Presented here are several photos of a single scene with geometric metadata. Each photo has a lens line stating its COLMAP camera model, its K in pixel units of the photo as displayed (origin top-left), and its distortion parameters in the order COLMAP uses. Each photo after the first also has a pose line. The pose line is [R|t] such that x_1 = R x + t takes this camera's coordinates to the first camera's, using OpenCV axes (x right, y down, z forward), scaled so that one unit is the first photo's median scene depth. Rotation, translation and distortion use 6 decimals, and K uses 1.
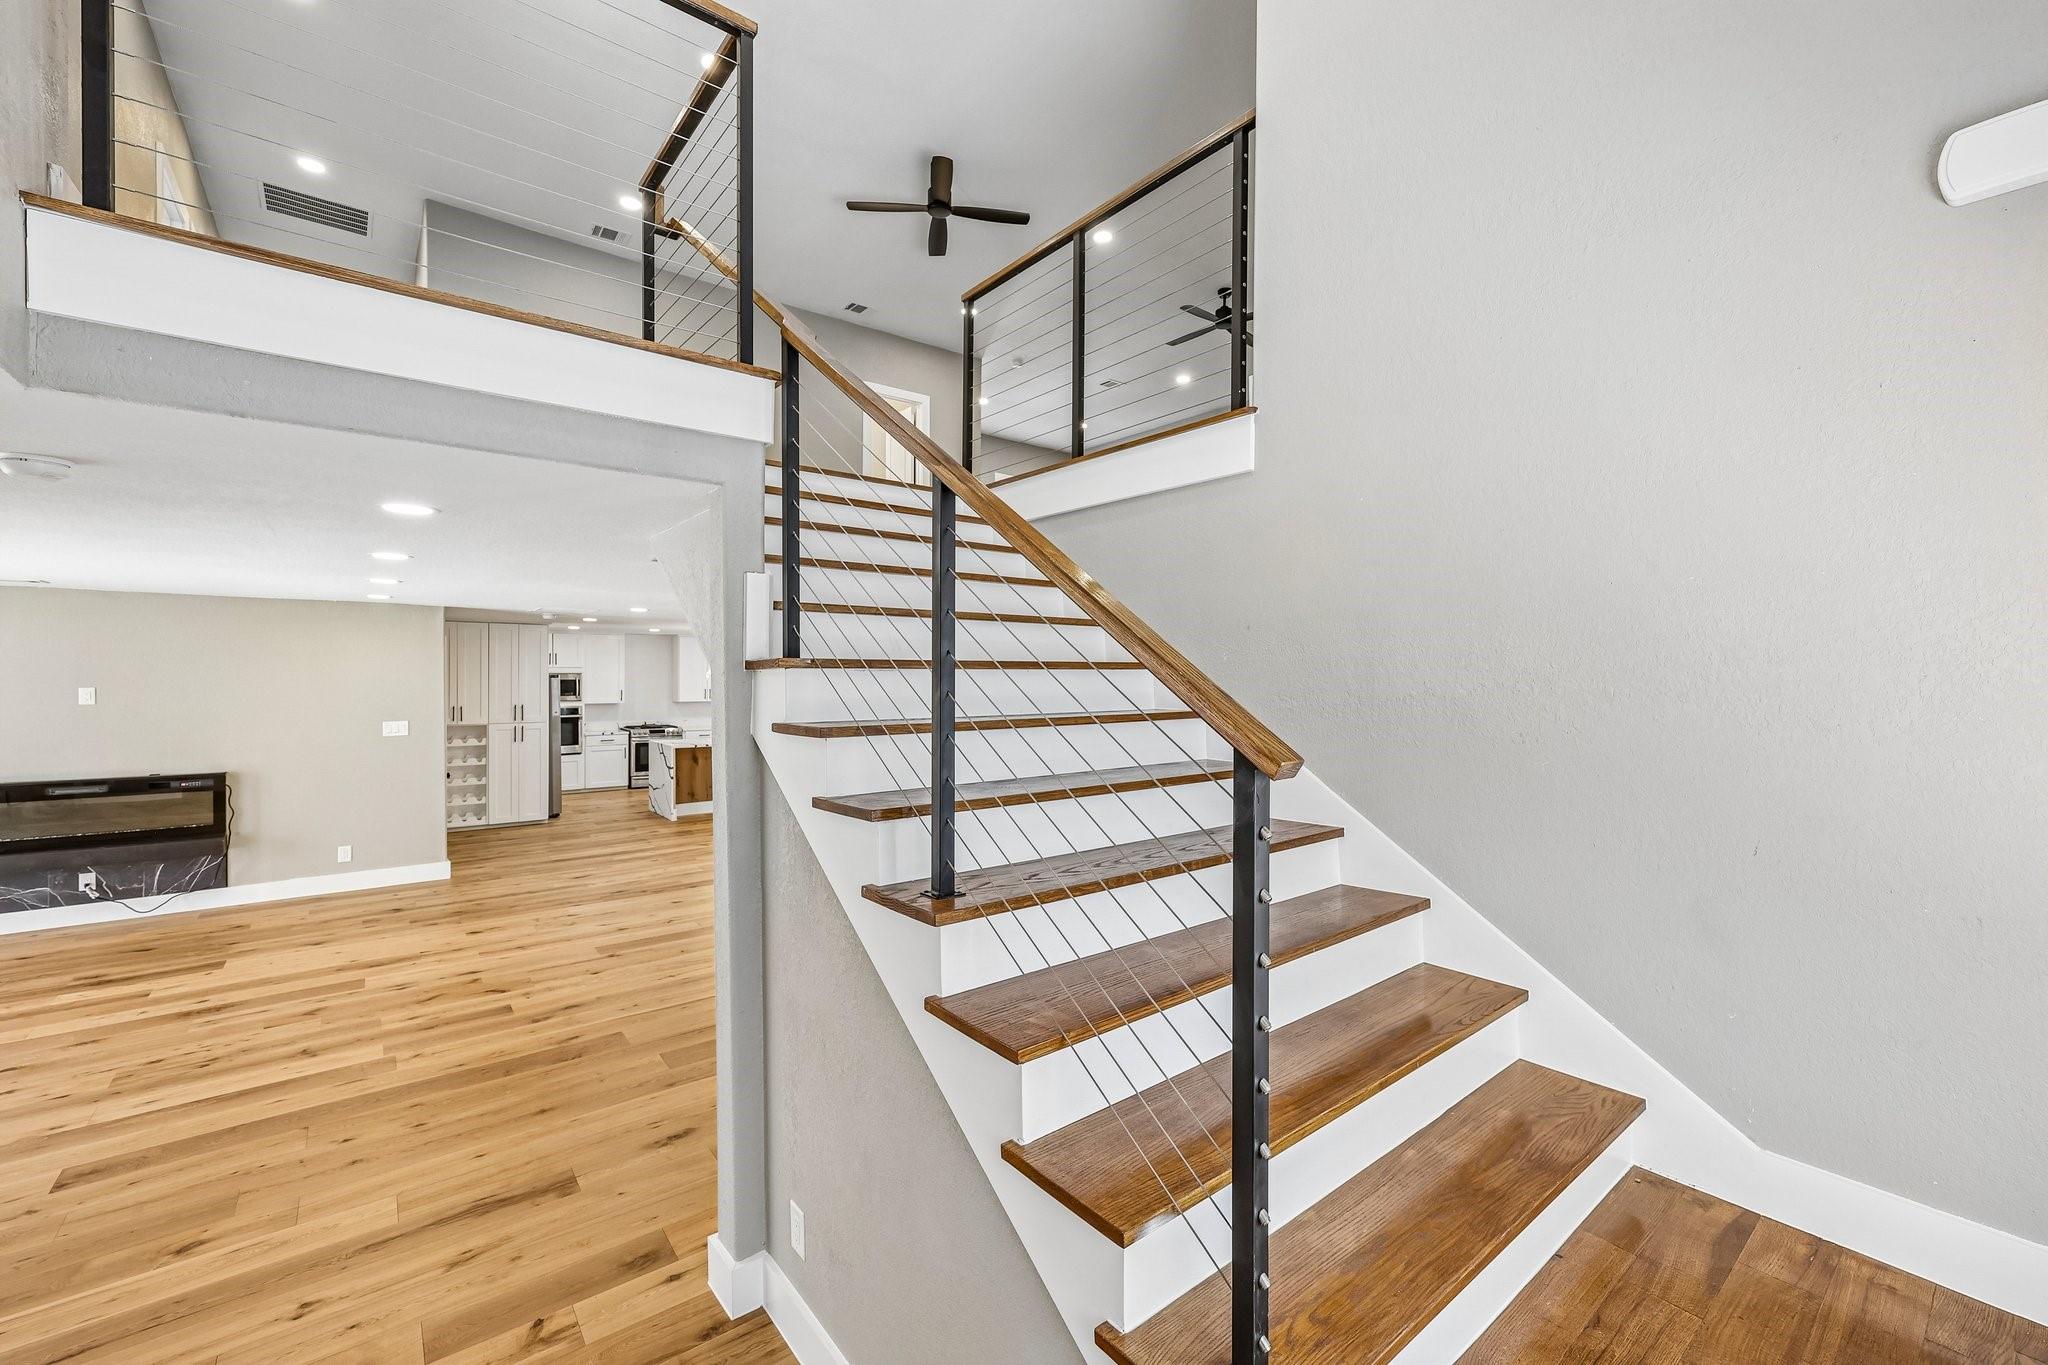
lens RADIAL K [[839.5, 0, 1030.1], [0, 839.5, 676.1], [0, 0, 1]] dist [0.001767, 0.000102]
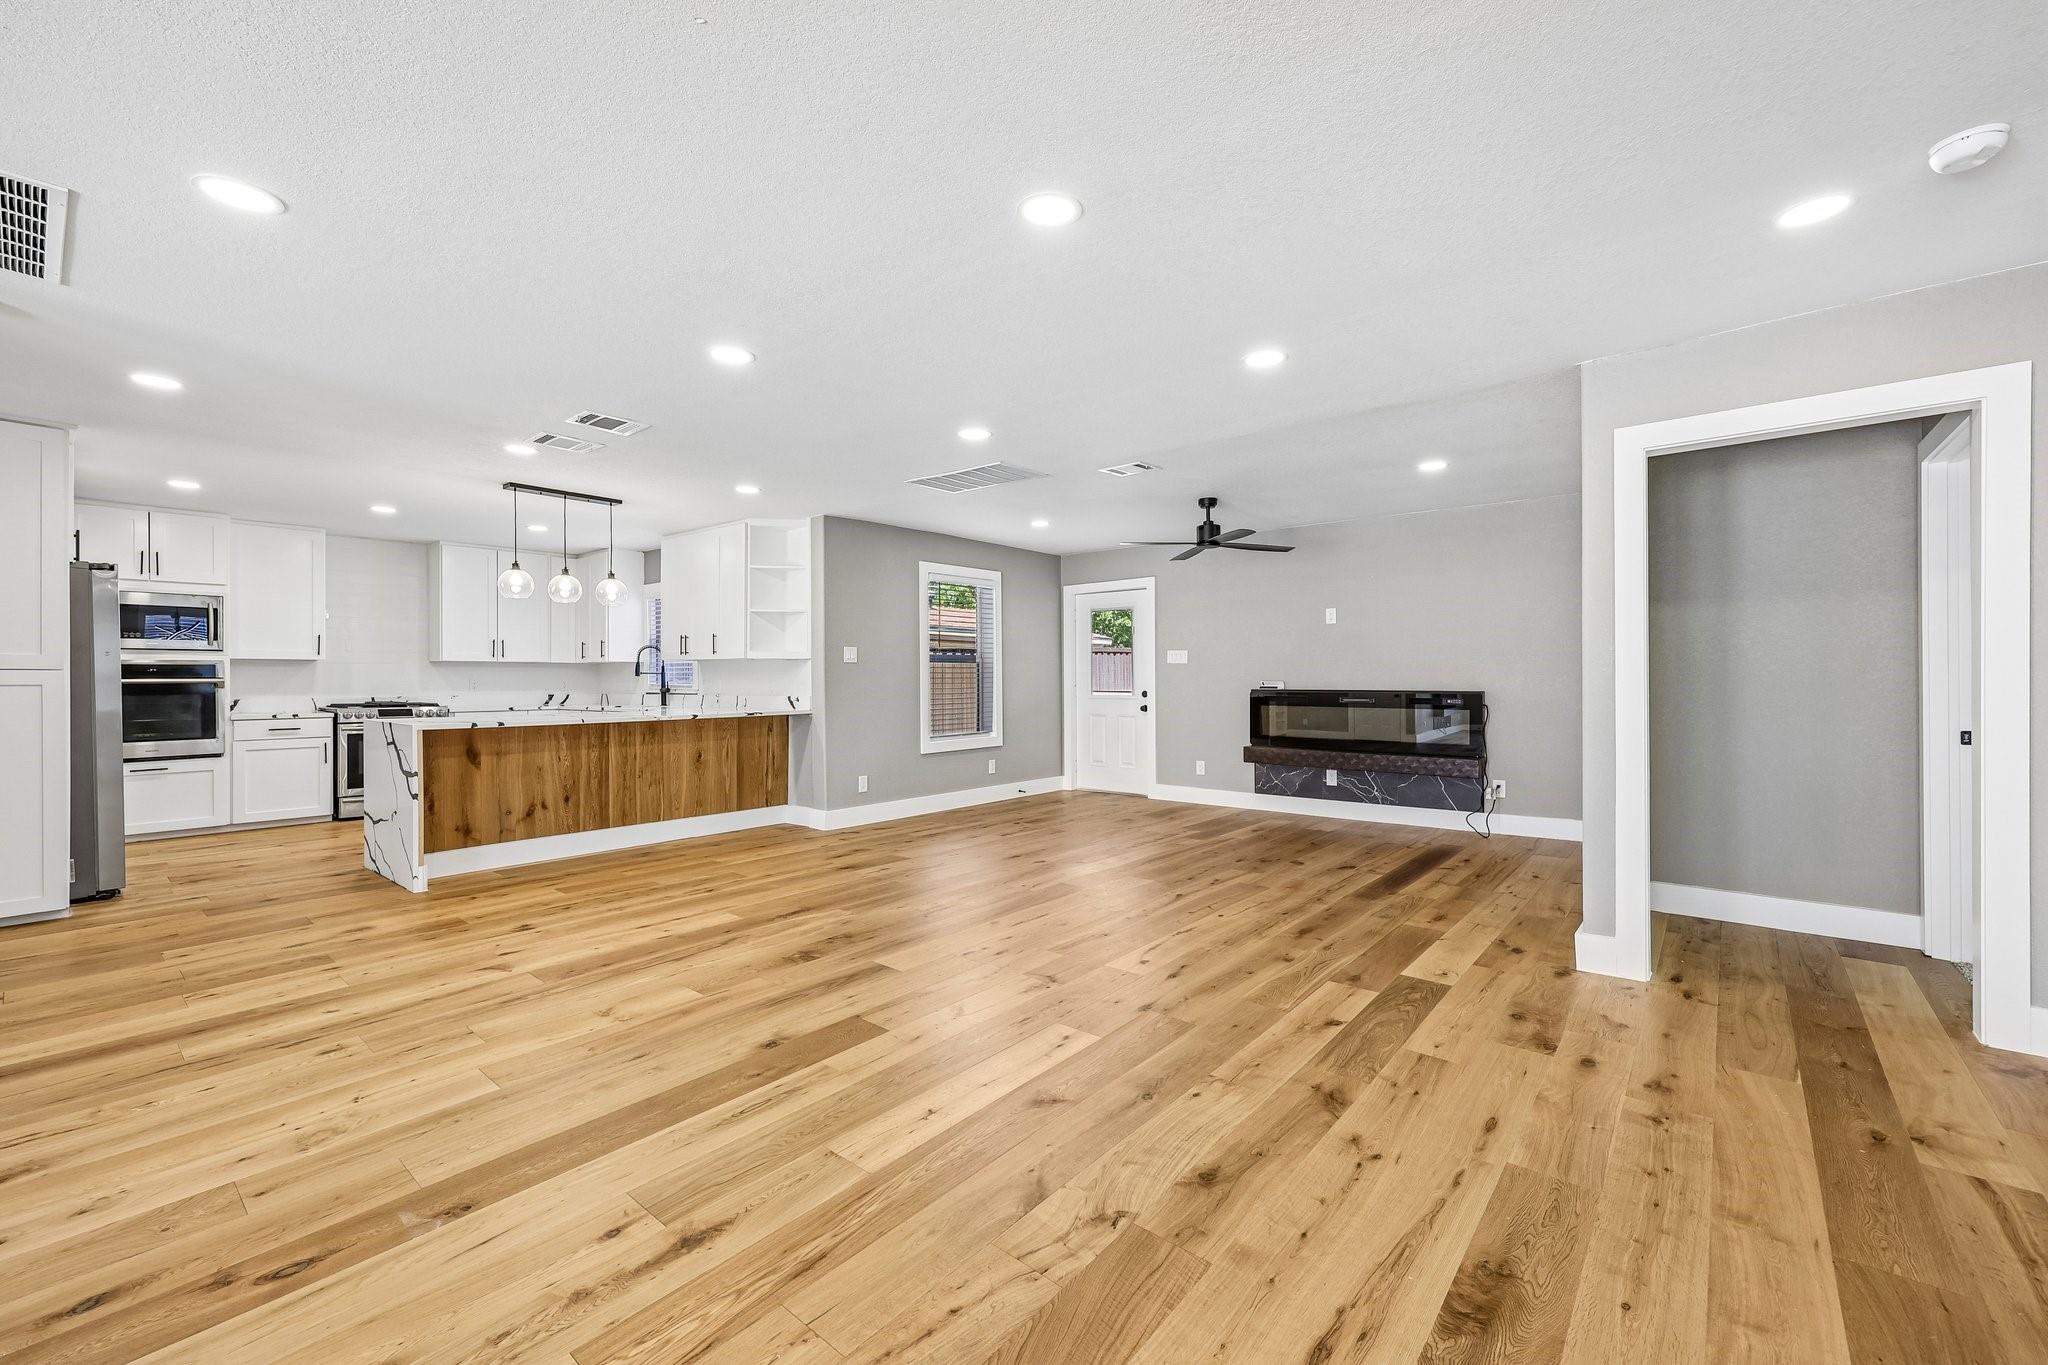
lens RADIAL K [[839.5, 0, 1030.1], [0, 839.5, 676.1], [0, 0, 1]] dist [0.001767, 0.000102]
pose [[0.979032, -0.005541, 0.203629, -0.308856], [0.007023, 0.999954, -0.006556, 0.098446], [-0.203584, 0.007848, 0.979026, 0.777829]]
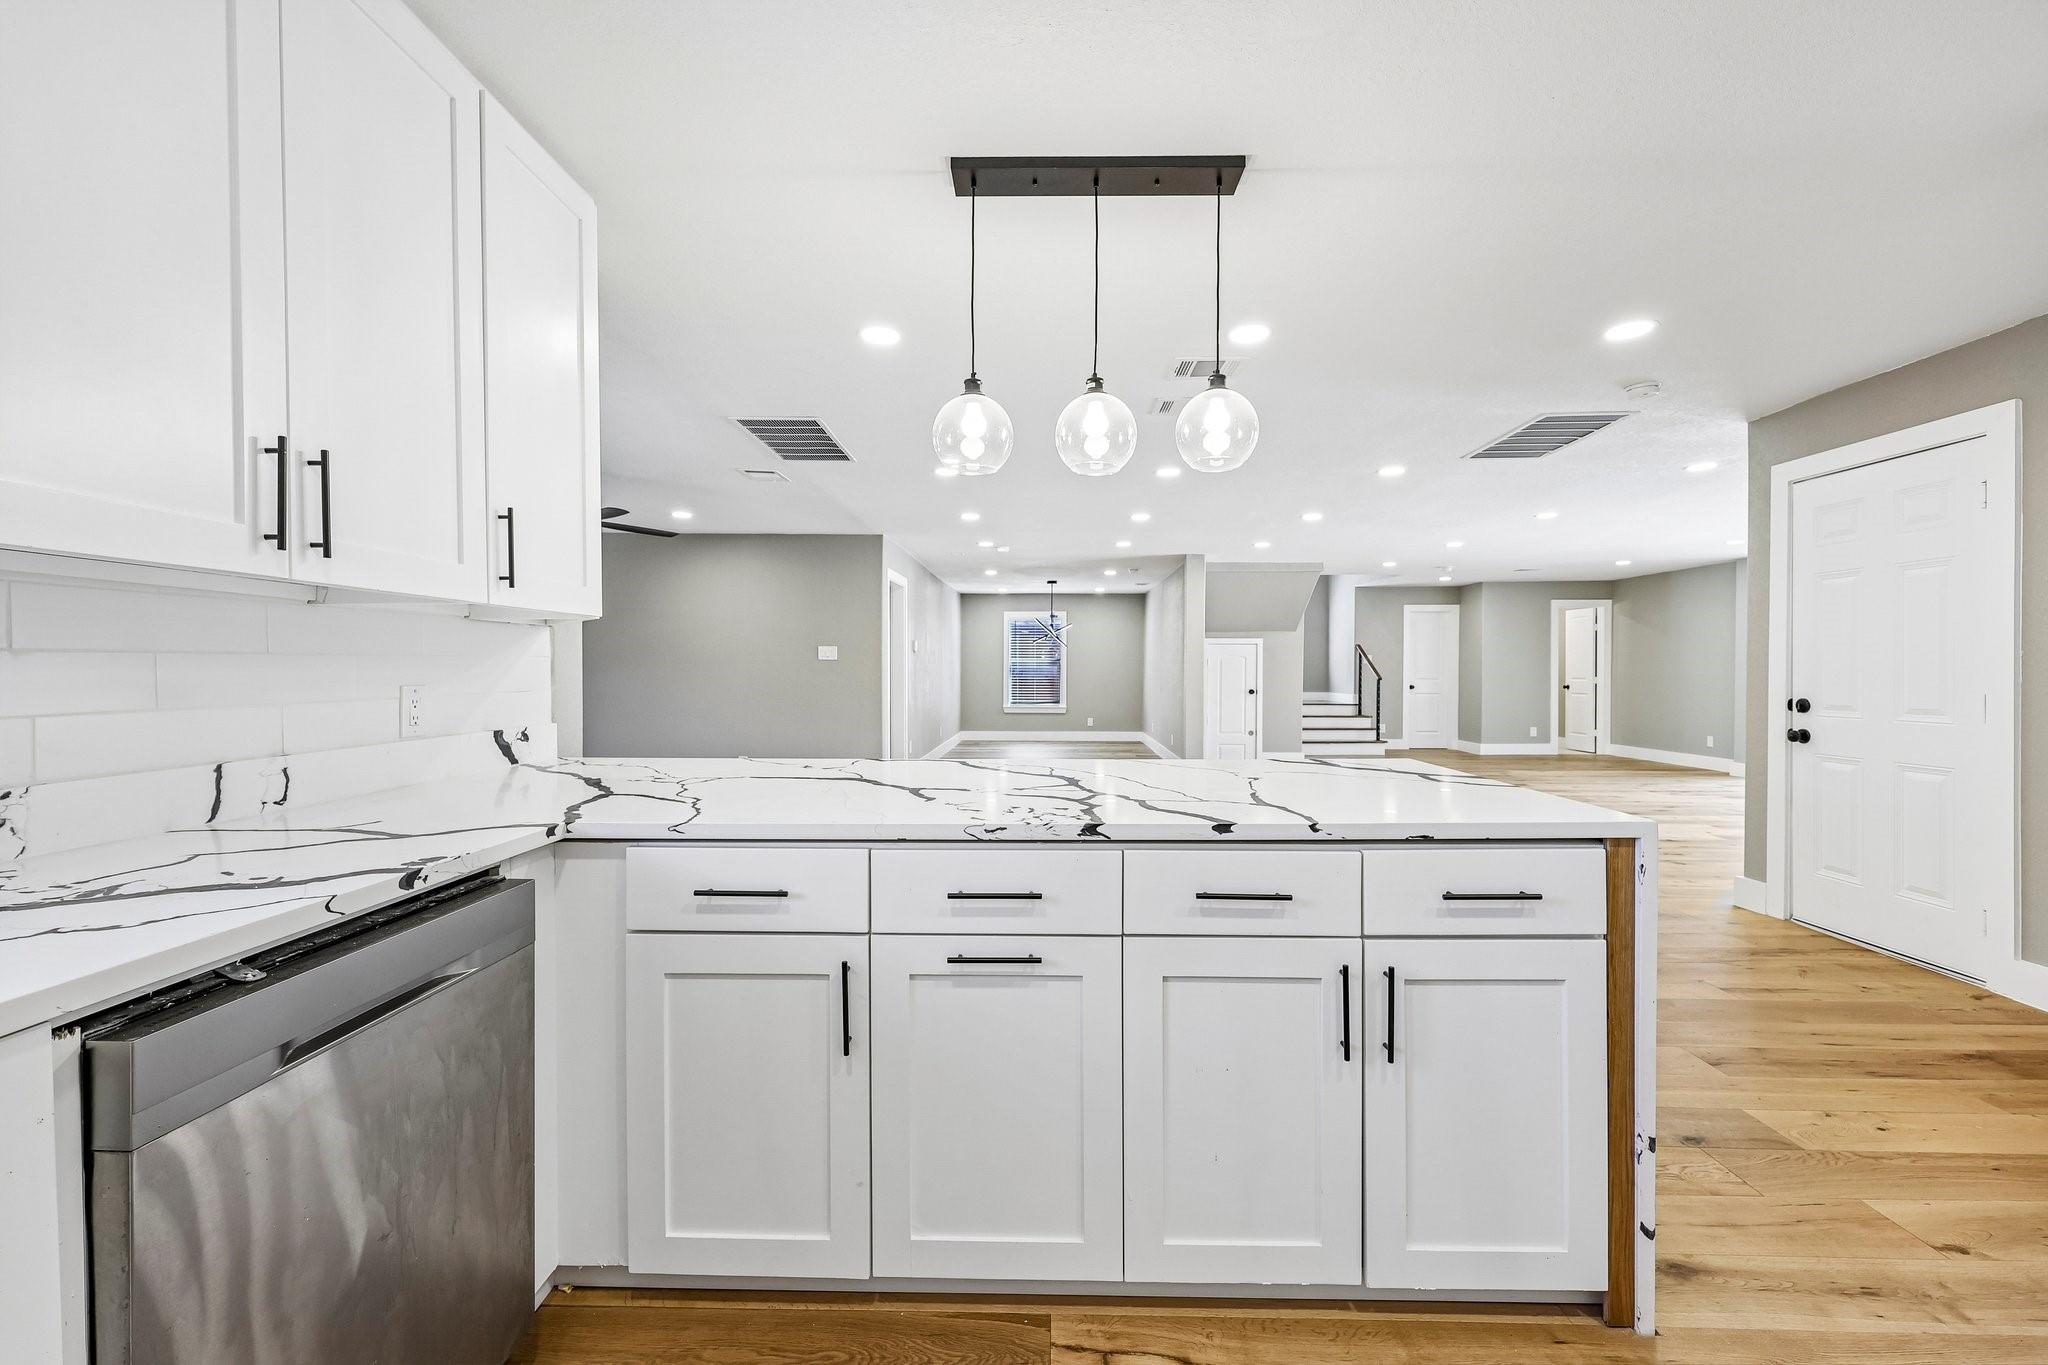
lens RADIAL K [[839.5, 0, 1030.1], [0, 839.5, 676.1], [0, 0, 1]] dist [0.001767, 0.000102]
pose [[-0.767950, -0.008902, 0.640448, -0.785476], [0.002464, 0.999855, 0.016852, 0.086371], [-0.640505, 0.014519, -0.767817, 1.983176]]
